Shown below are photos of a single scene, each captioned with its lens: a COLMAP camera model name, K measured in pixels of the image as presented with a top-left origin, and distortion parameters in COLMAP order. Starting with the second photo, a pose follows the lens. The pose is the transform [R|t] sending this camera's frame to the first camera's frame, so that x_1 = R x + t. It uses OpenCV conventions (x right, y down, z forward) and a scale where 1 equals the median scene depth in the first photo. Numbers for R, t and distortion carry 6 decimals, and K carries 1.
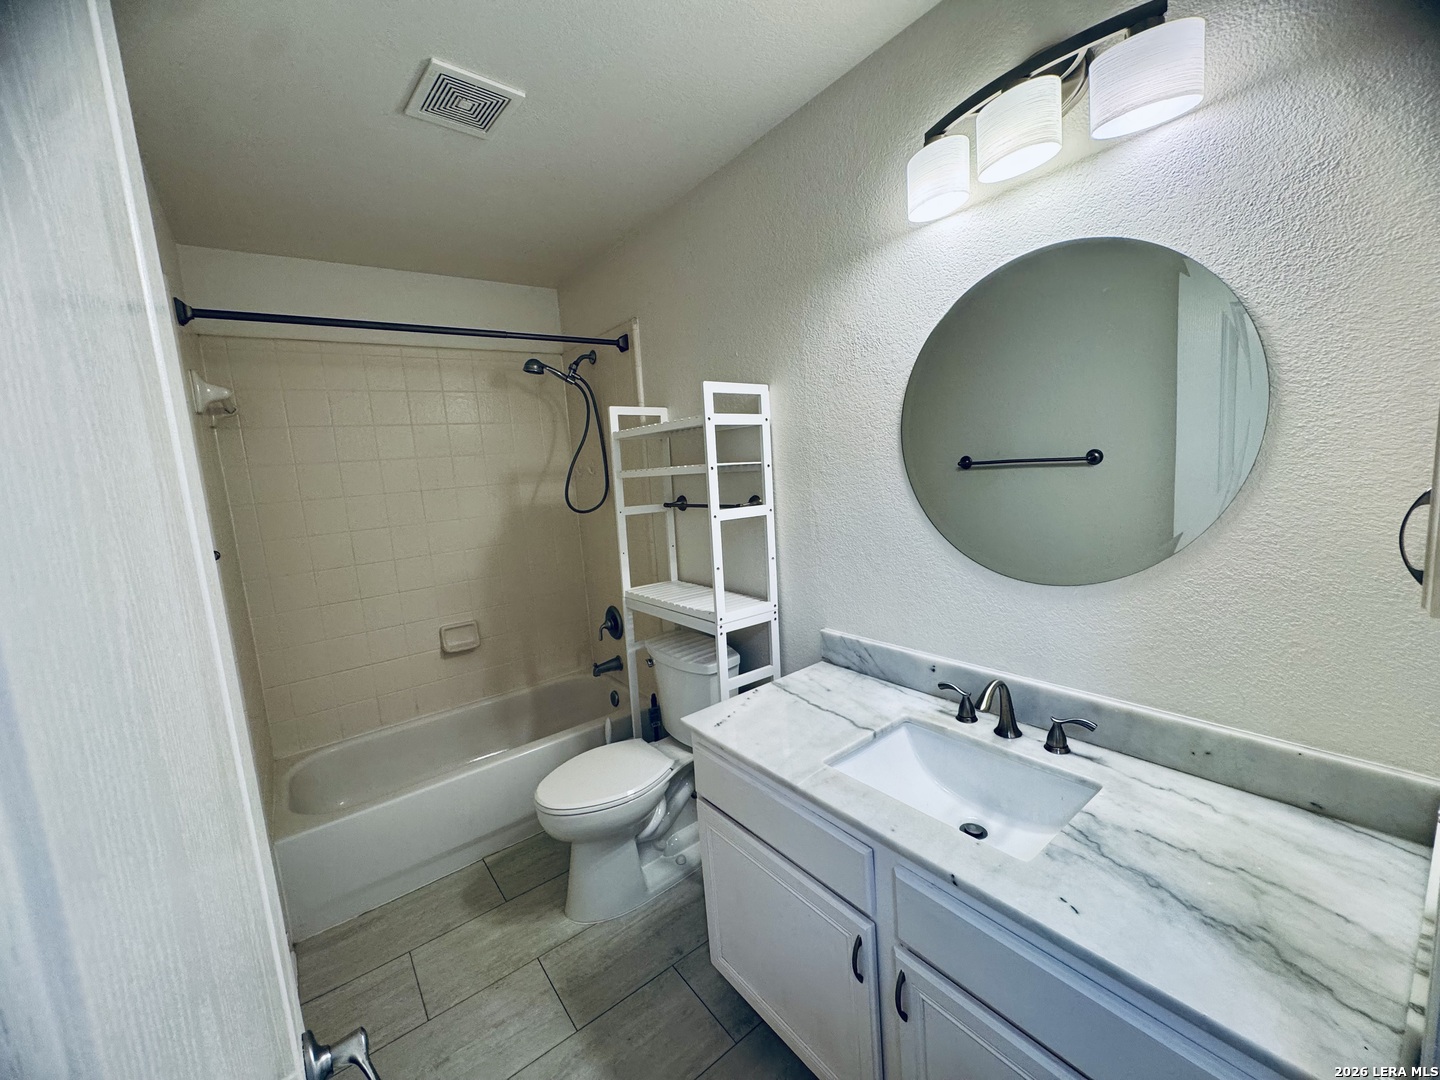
lens RADIAL K [[572.6, 0, 721.5], [0, 572.6, 538.7], [0, 0, 1]] dist [-0.000949, -0.000020]
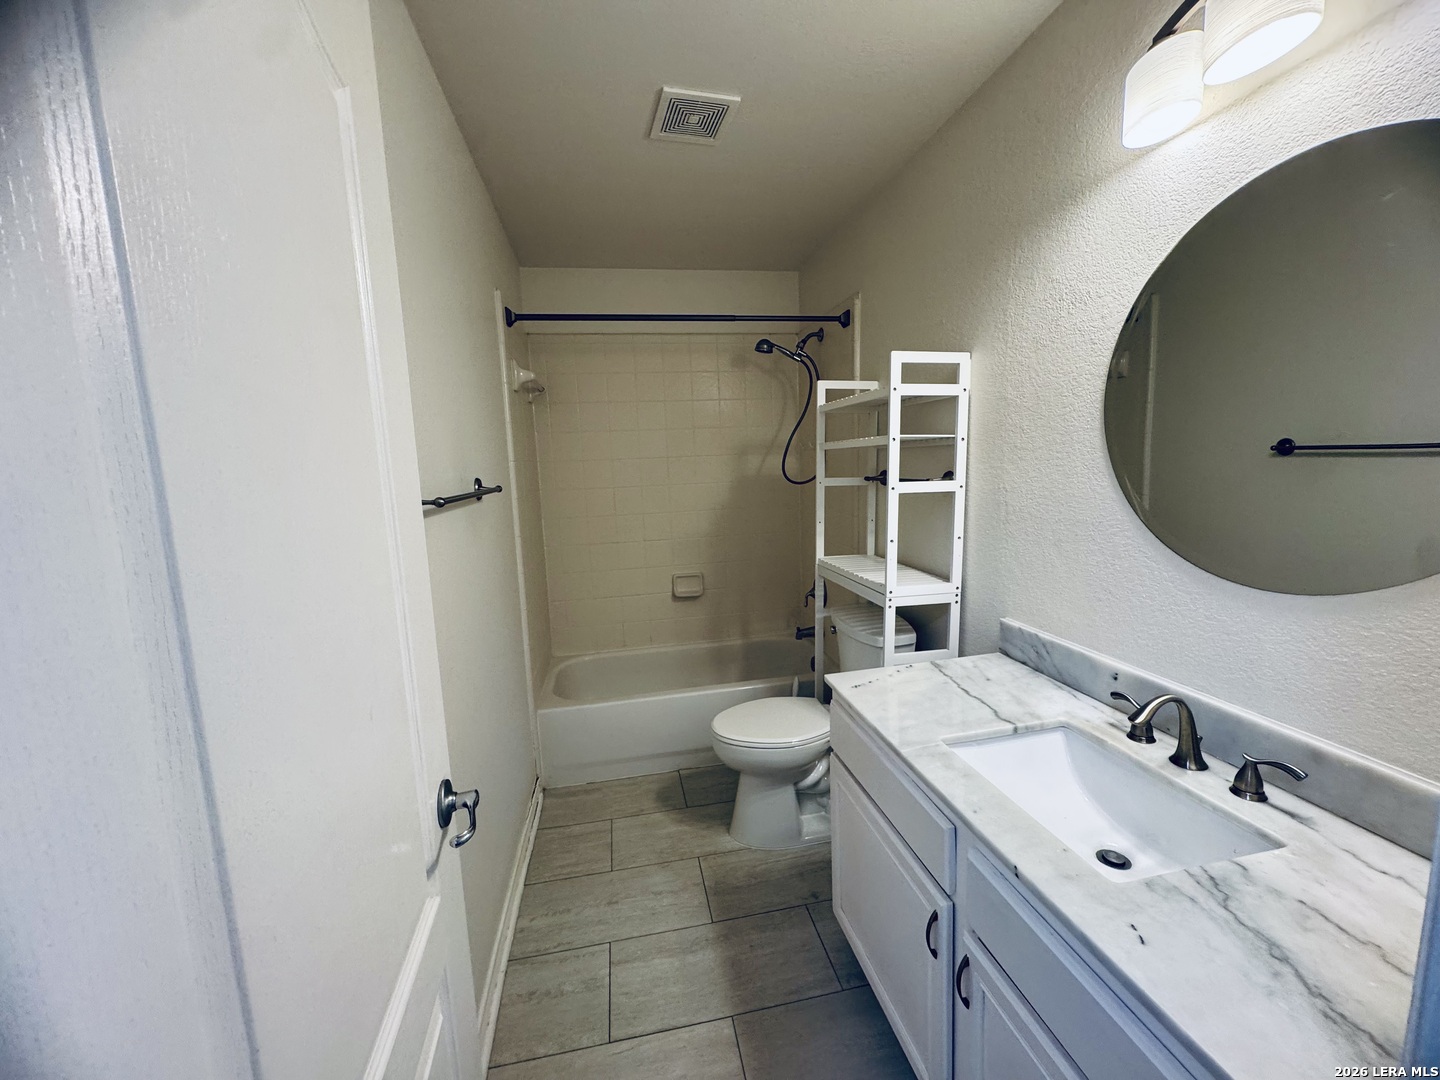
lens RADIAL K [[572.6, 0, 720.9], [0, 572.6, 538.1], [0, 0, 1]] dist [-0.000949, -0.000020]
pose [[0.895085, 0.097507, -0.435103, 0.171389], [-0.084778, 0.995213, 0.048624, 0.025383], [0.437761, -0.006636, 0.899067, -0.025898]]
